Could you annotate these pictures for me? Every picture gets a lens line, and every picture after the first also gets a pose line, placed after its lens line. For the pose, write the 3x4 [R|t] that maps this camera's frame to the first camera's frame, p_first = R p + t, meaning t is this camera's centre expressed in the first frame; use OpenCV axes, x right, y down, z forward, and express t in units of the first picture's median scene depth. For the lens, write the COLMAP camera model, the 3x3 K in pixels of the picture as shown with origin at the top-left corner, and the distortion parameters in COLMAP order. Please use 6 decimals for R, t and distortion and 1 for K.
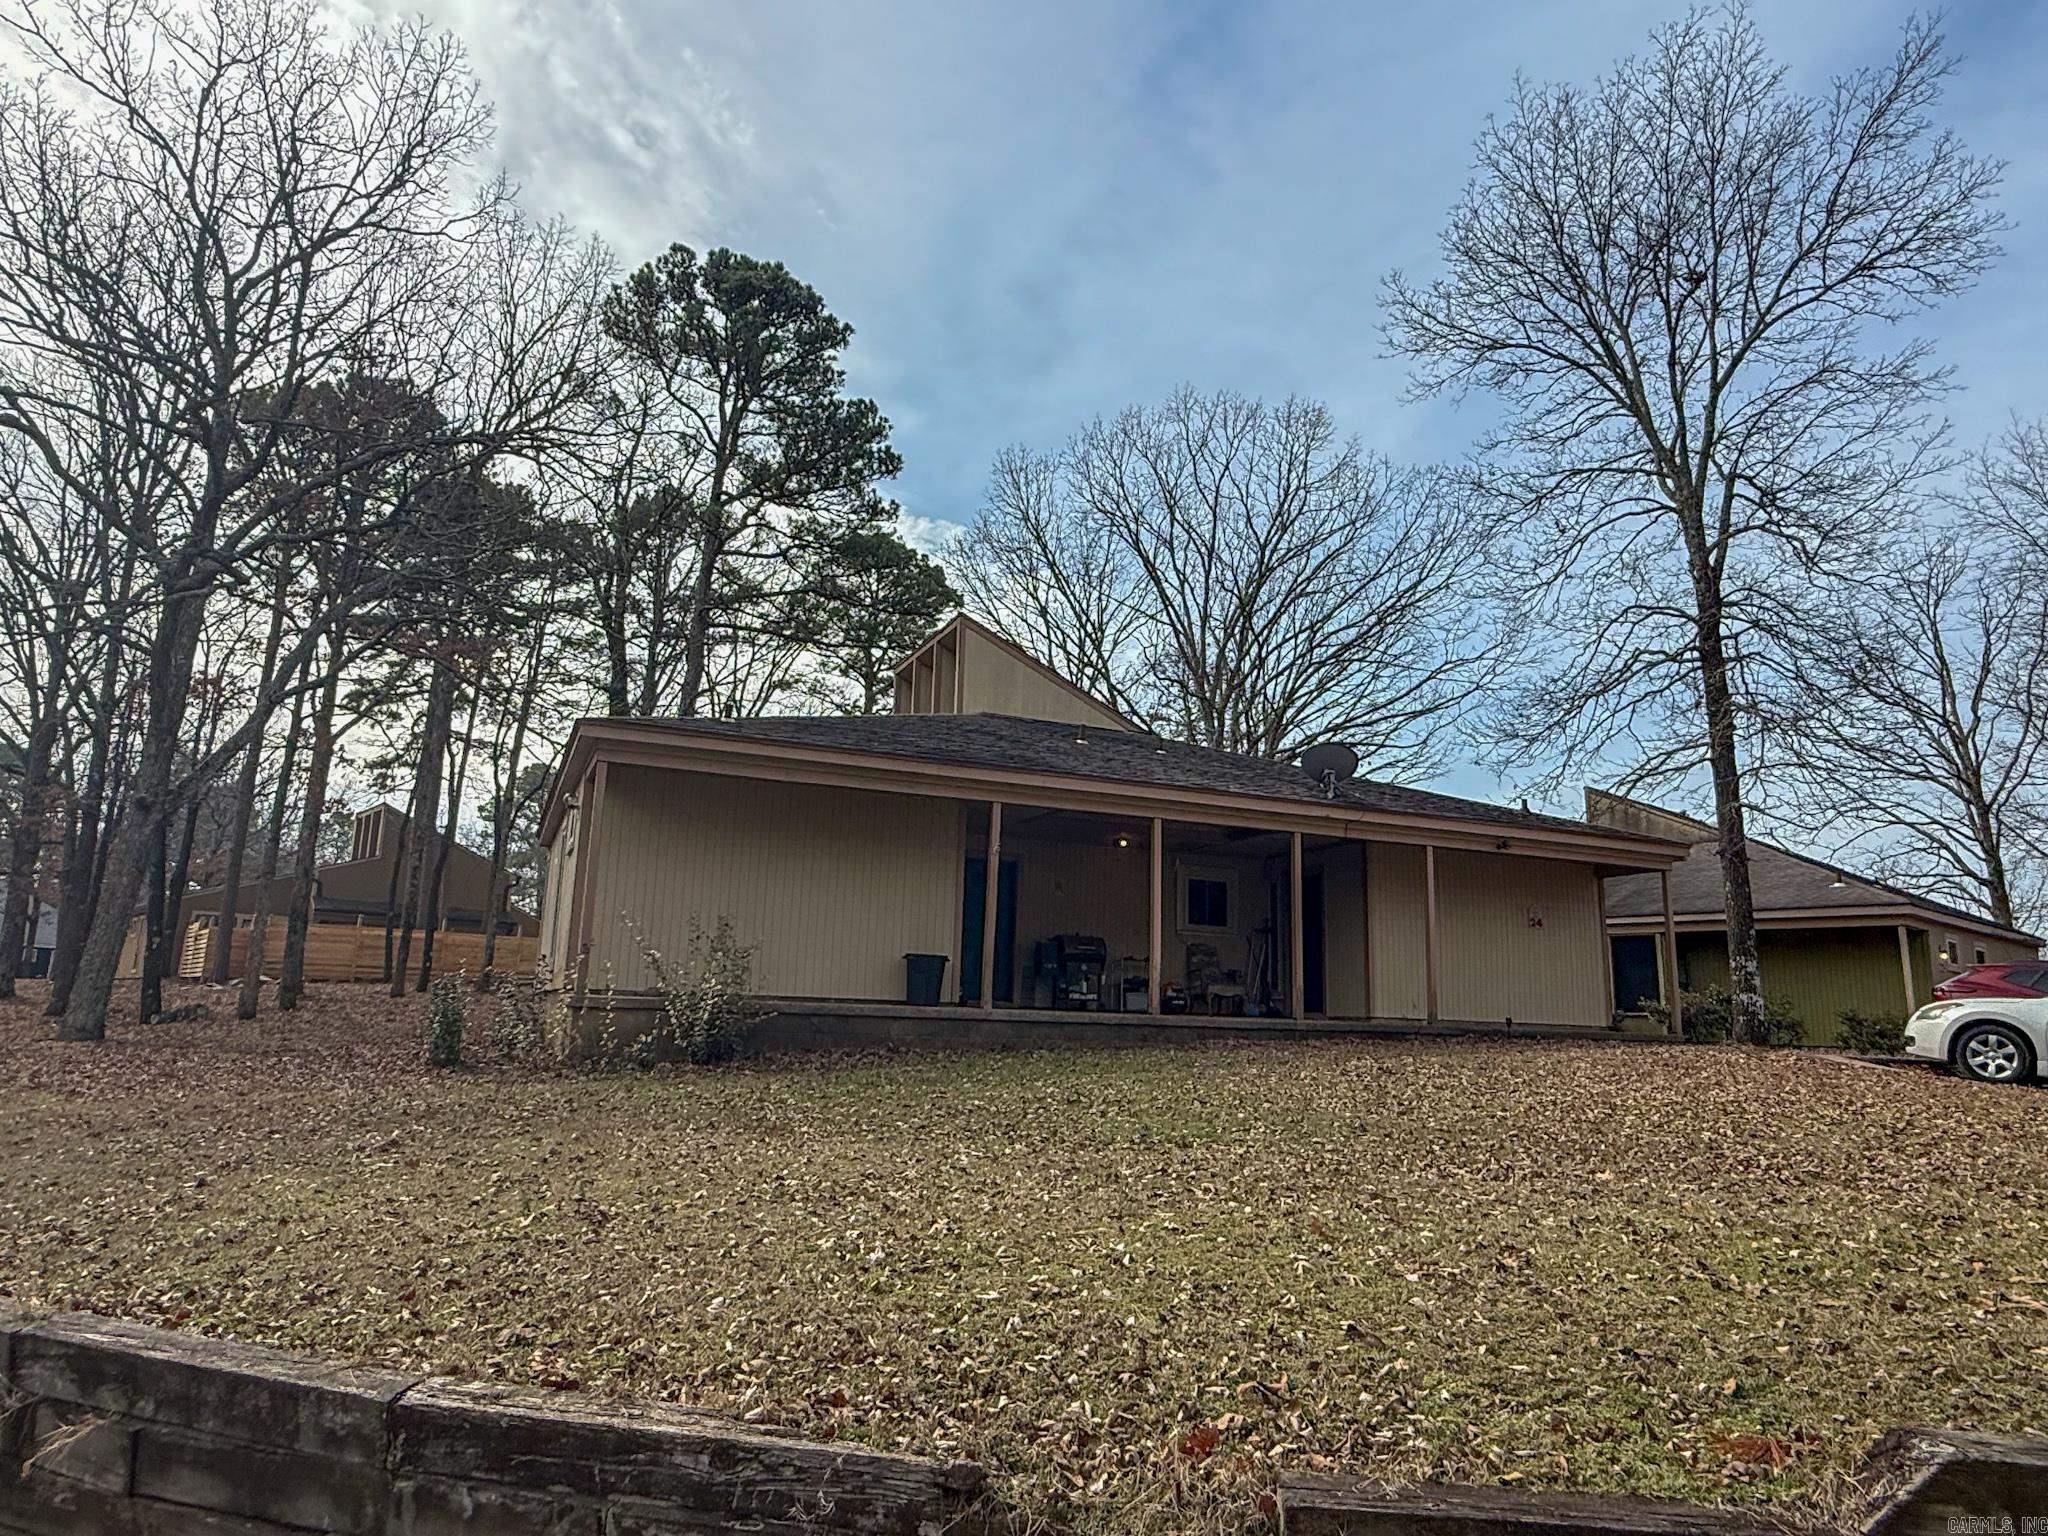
lens RADIAL K [[1259.7, 0, 1020.8], [0, 1259.7, 764.3], [0, 0, 1]] dist [0.006309, -0.002989]
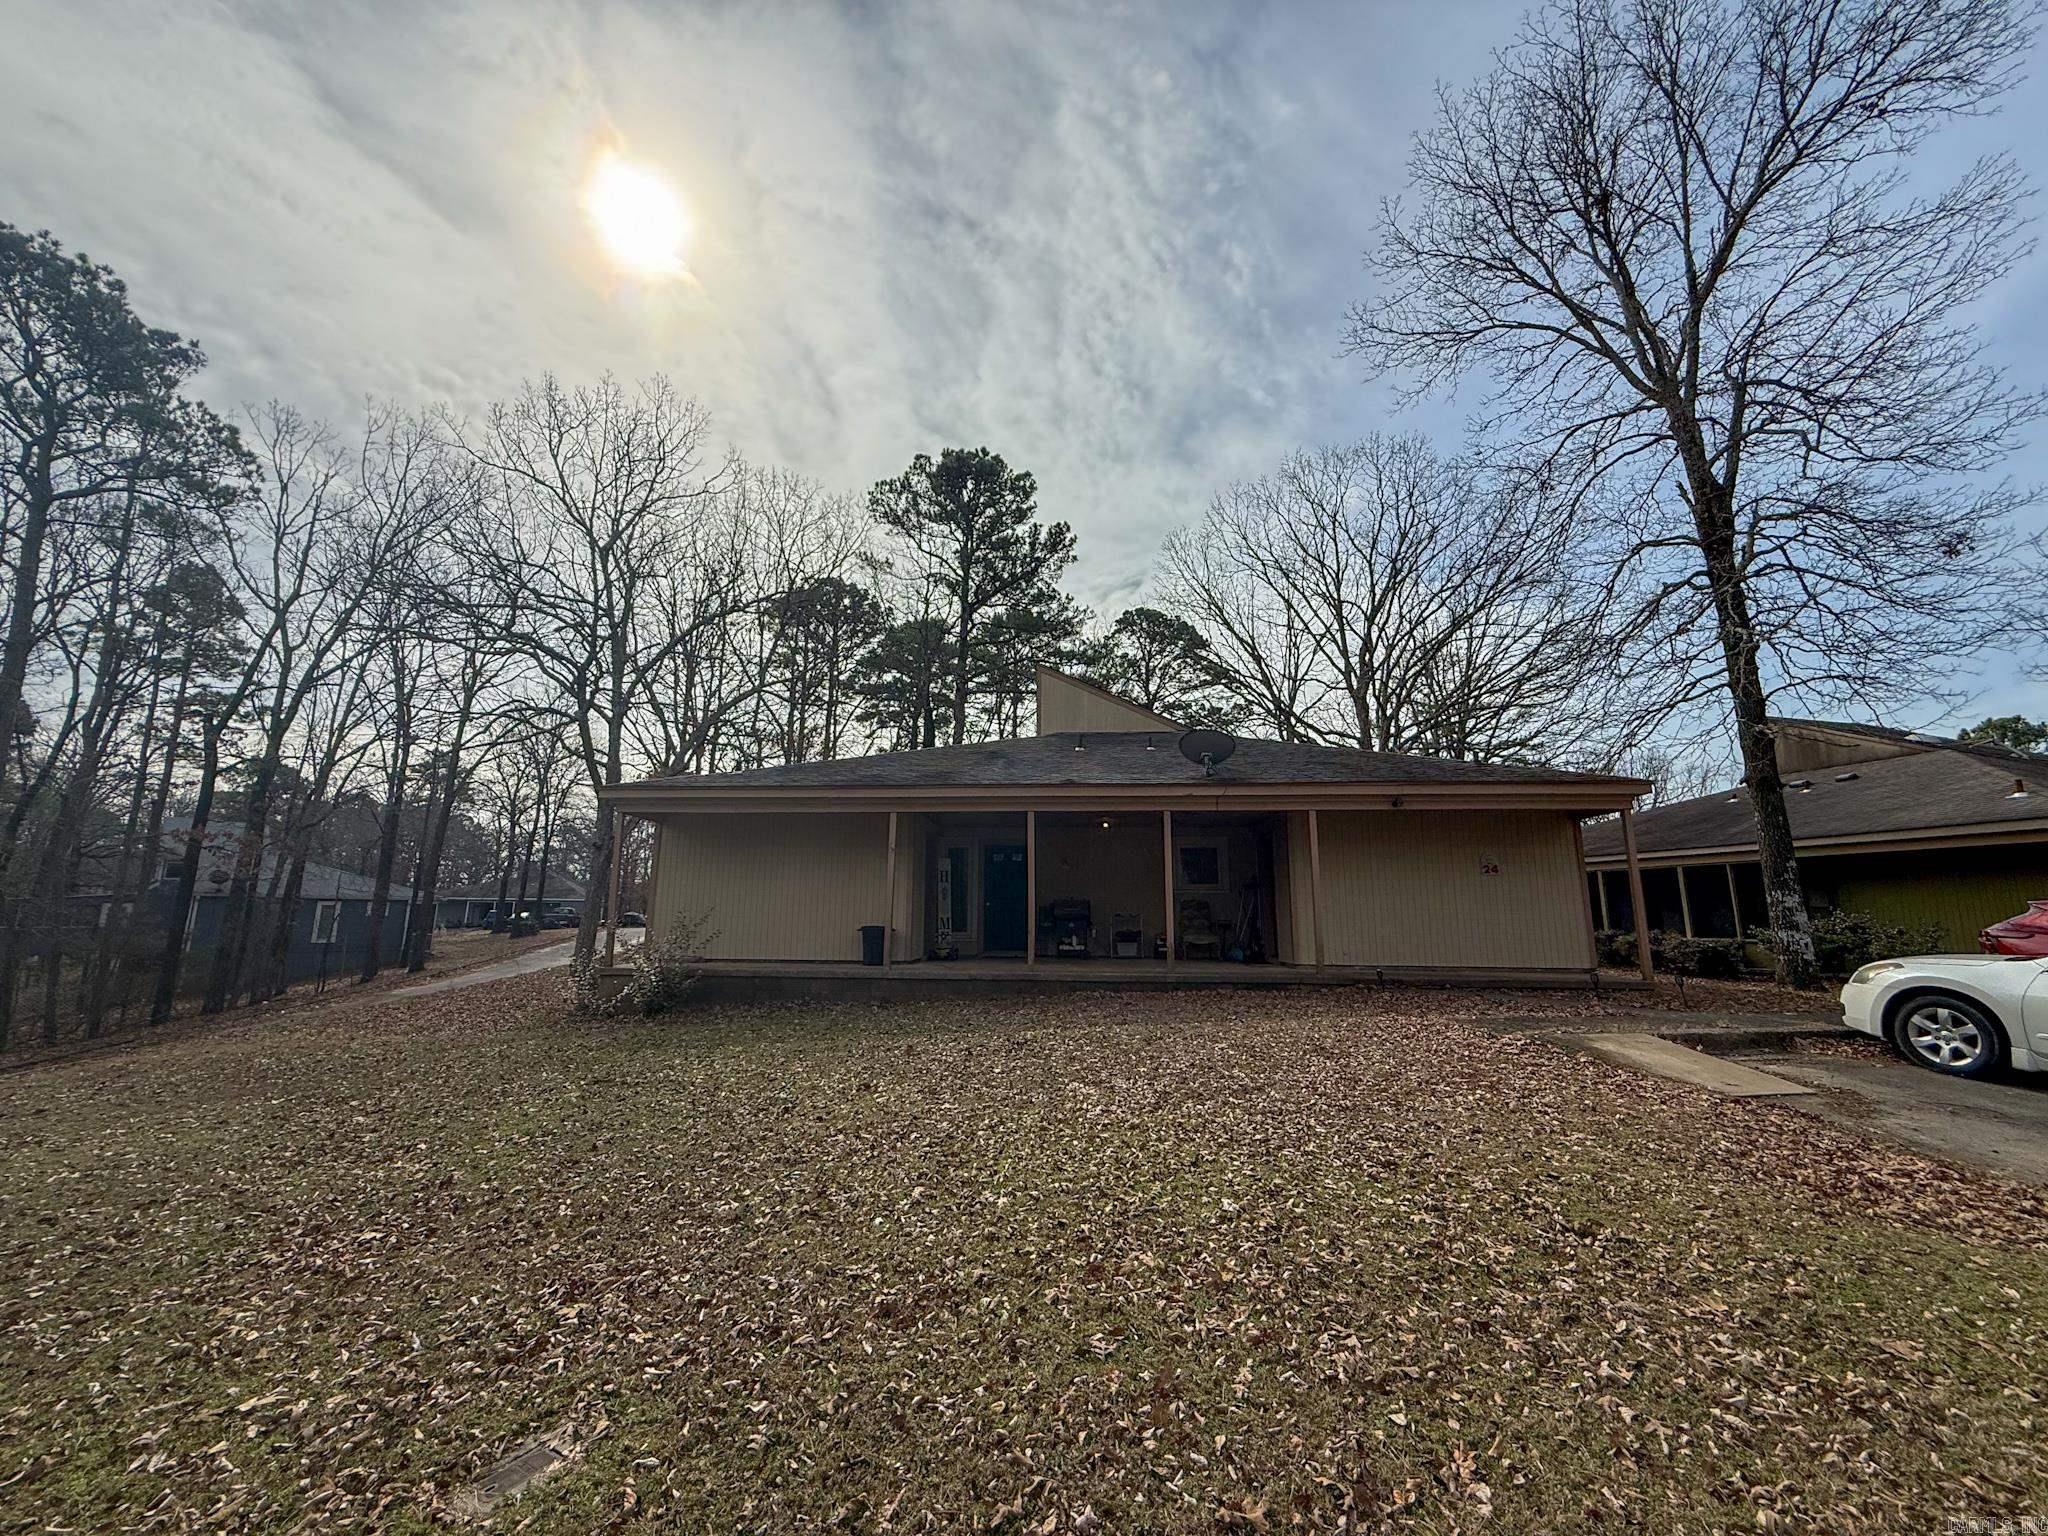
lens RADIAL K [[805.7, 0, 1024.2], [0, 805.7, 767.1], [0, 0, 1]] dist [-0.000523, -0.000049]
pose [[0.889445, -0.110233, -0.443549, 0.335189], [0.111006, 0.993522, -0.024314, 0.013847], [0.443356, -0.027611, 0.895920, 0.215328]]
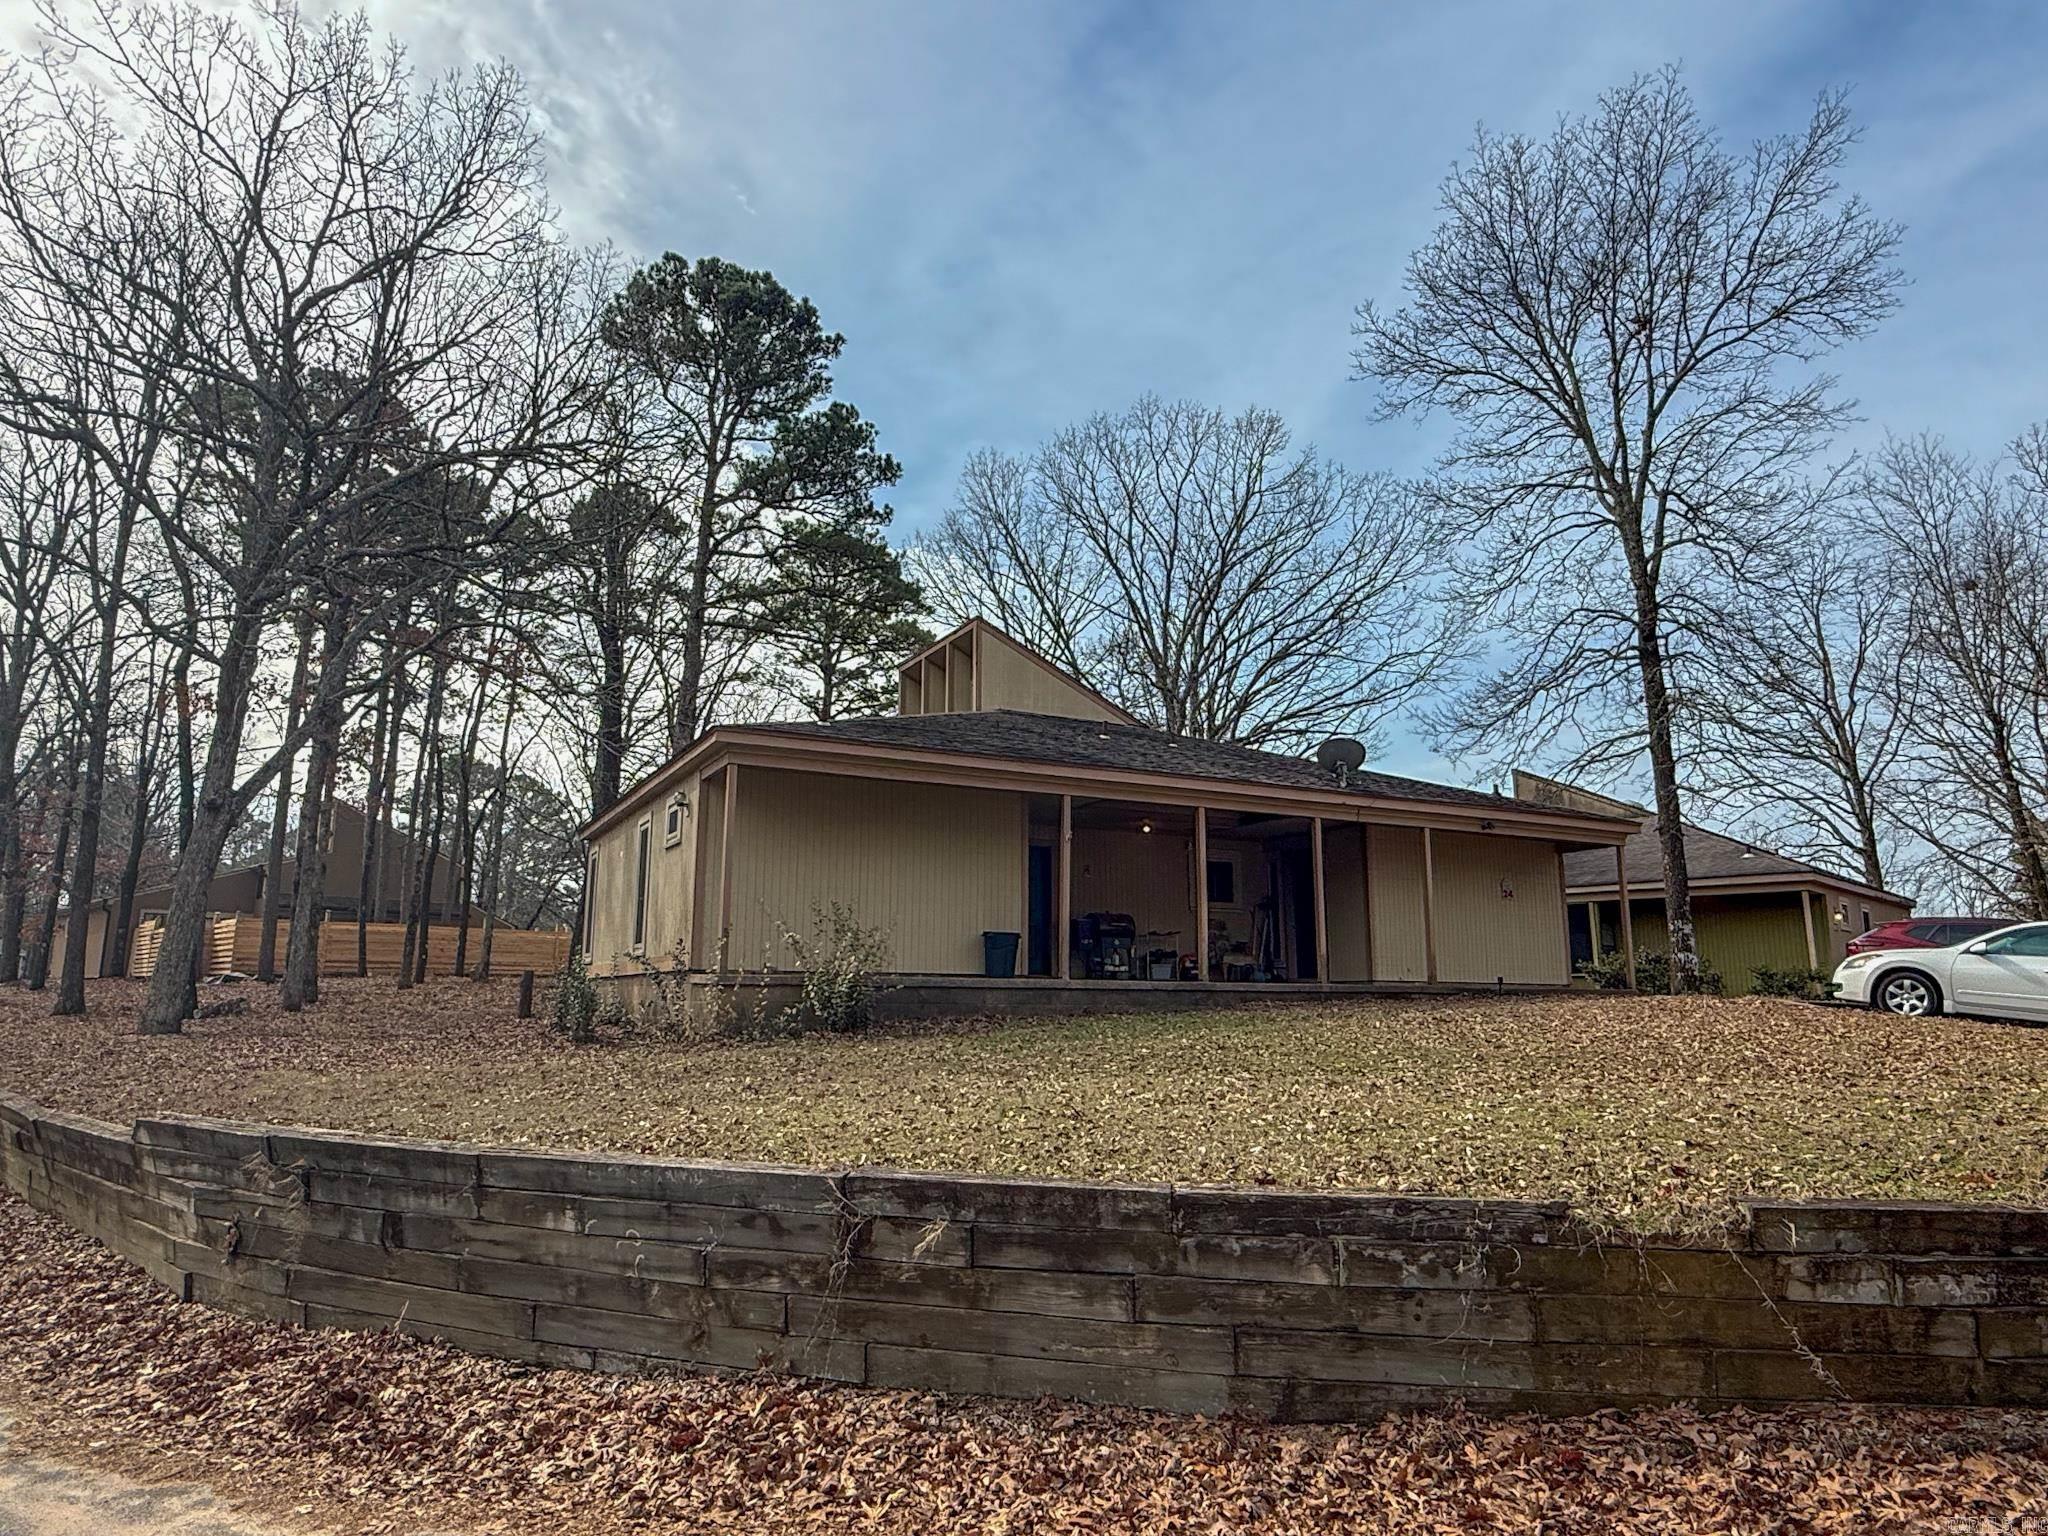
lens RADIAL K [[1259.7, 0, 1018.7], [0, 1259.7, 768.9], [0, 0, 1]] dist [0.006309, -0.002989]
pose [[0.996676, -0.011220, 0.080688, -0.105776], [0.009819, 0.999794, 0.017739, -0.009519], [-0.080871, -0.016888, 0.996582, -0.077130]]
